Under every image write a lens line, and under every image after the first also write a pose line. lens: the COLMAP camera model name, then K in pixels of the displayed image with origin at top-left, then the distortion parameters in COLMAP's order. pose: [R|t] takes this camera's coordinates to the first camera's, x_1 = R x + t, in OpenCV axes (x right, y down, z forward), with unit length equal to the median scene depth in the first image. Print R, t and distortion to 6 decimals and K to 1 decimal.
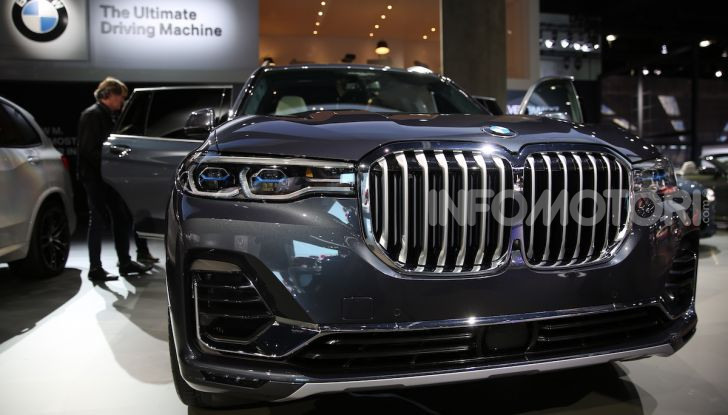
lens RADIAL K [[482.3, 0, 364.0], [0, 482.3, 207.5], [0, 0, 1]] dist [-0.108481, 0.068851]
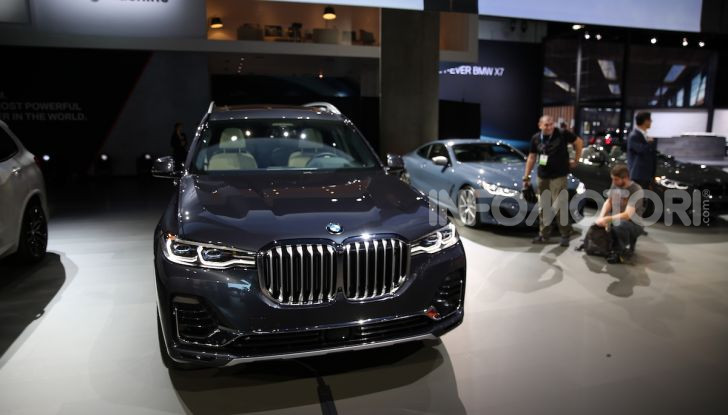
lens RADIAL K [[482.3, 0, 364.0], [0, 482.3, 207.5], [0, 0, 1]] dist [-0.108481, 0.068851]
pose [[0.995092, 0.003898, 0.098875, 0.019191], [-0.014316, 0.994383, 0.104873, -0.041416], [-0.097911, -0.105774, 0.989558, -0.083377]]
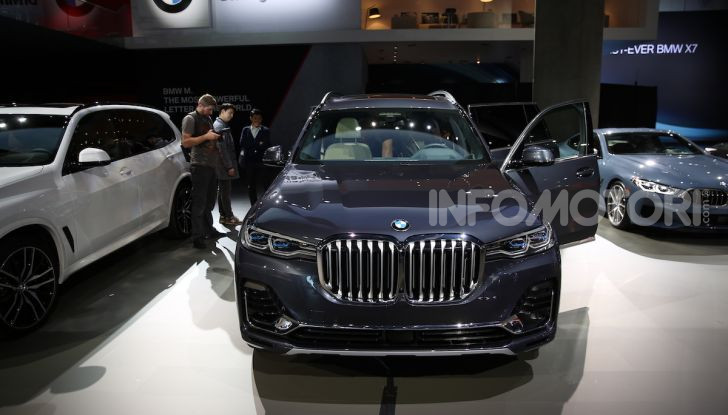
lens RADIAL K [[482.3, 0, 364.0], [0, 482.3, 207.5], [0, 0, 1]] dist [-0.108481, 0.068851]
pose [[0.972092, 0.047000, -0.229846, 0.052166], [-0.016022, 0.990740, 0.134828, -0.043524], [0.234054, -0.127382, 0.963843, -0.071210]]
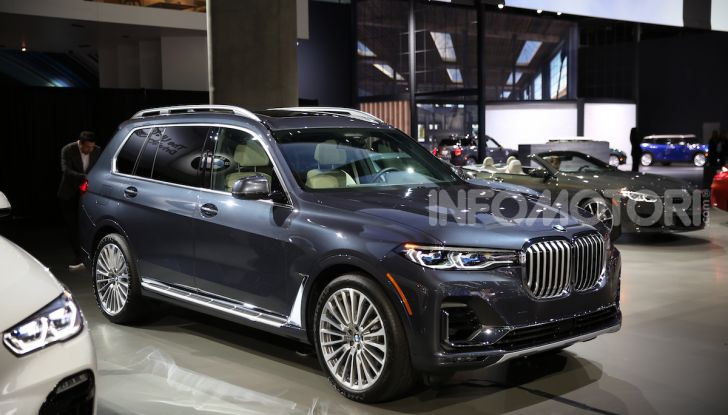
lens RADIAL K [[826.1, 0, 363.5], [0, 826.1, 224.8], [0, 0, 1]] dist [0.018084, 0.020401]
pose [[0.877040, -0.042154, 0.478565, -0.202285], [0.022428, 0.998650, 0.046862, -0.033792], [-0.479894, -0.030367, 0.876801, -0.162867]]
